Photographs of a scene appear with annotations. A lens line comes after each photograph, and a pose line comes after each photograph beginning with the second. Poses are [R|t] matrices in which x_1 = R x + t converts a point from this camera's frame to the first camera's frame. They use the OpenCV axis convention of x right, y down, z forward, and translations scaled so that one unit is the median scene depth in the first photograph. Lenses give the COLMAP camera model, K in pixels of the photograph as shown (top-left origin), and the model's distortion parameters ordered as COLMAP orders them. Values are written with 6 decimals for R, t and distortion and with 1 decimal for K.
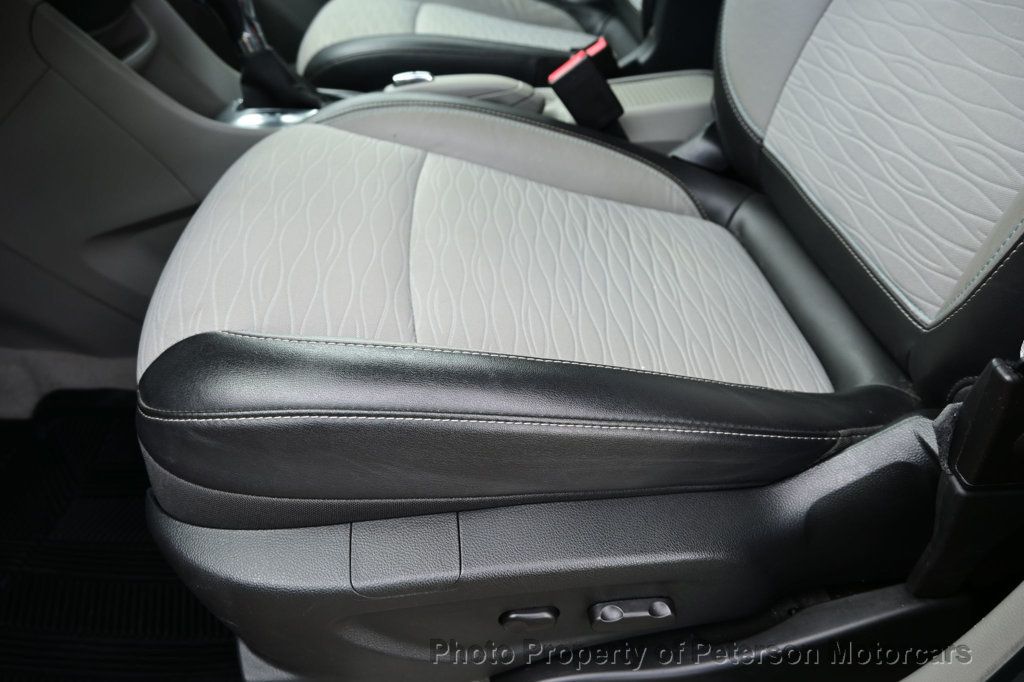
lens RADIAL K [[683.8, 0, 512.0], [0, 683.8, 341.0], [0, 0, 1]] dist [-0.008044, -0.004656]
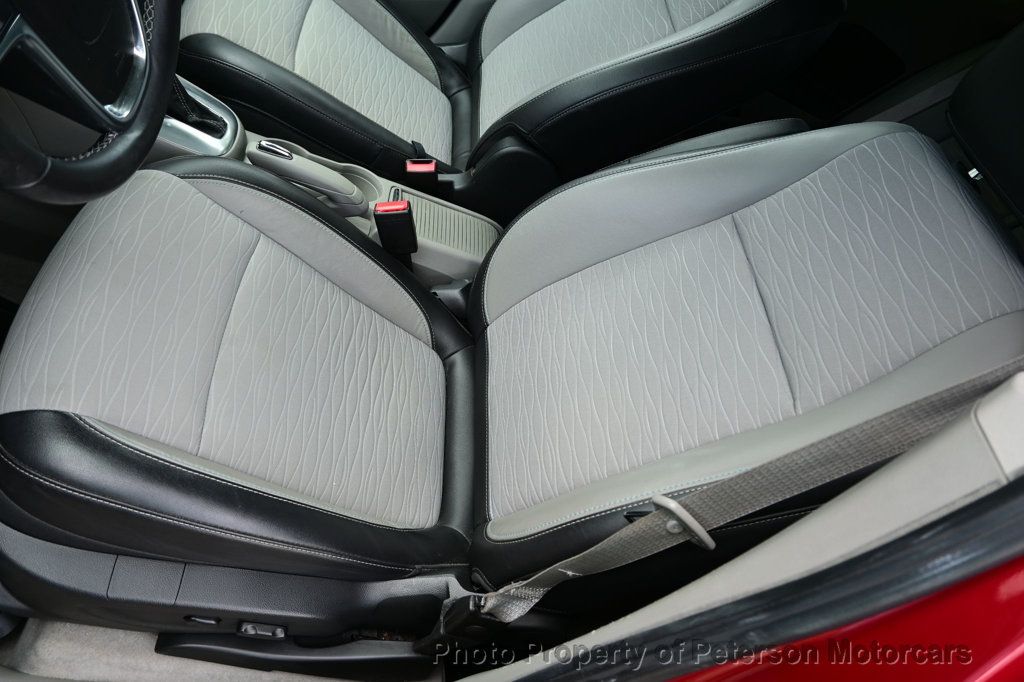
lens RADIAL K [[683.8, 0, 512.0], [0, 683.8, 341.0], [0, 0, 1]] dist [-0.008044, -0.004656]
pose [[0.831877, 0.386044, 0.398686, -0.241218], [-0.452570, 0.887691, 0.084765, -0.611621], [-0.321187, -0.250948, 0.913162, -0.540370]]
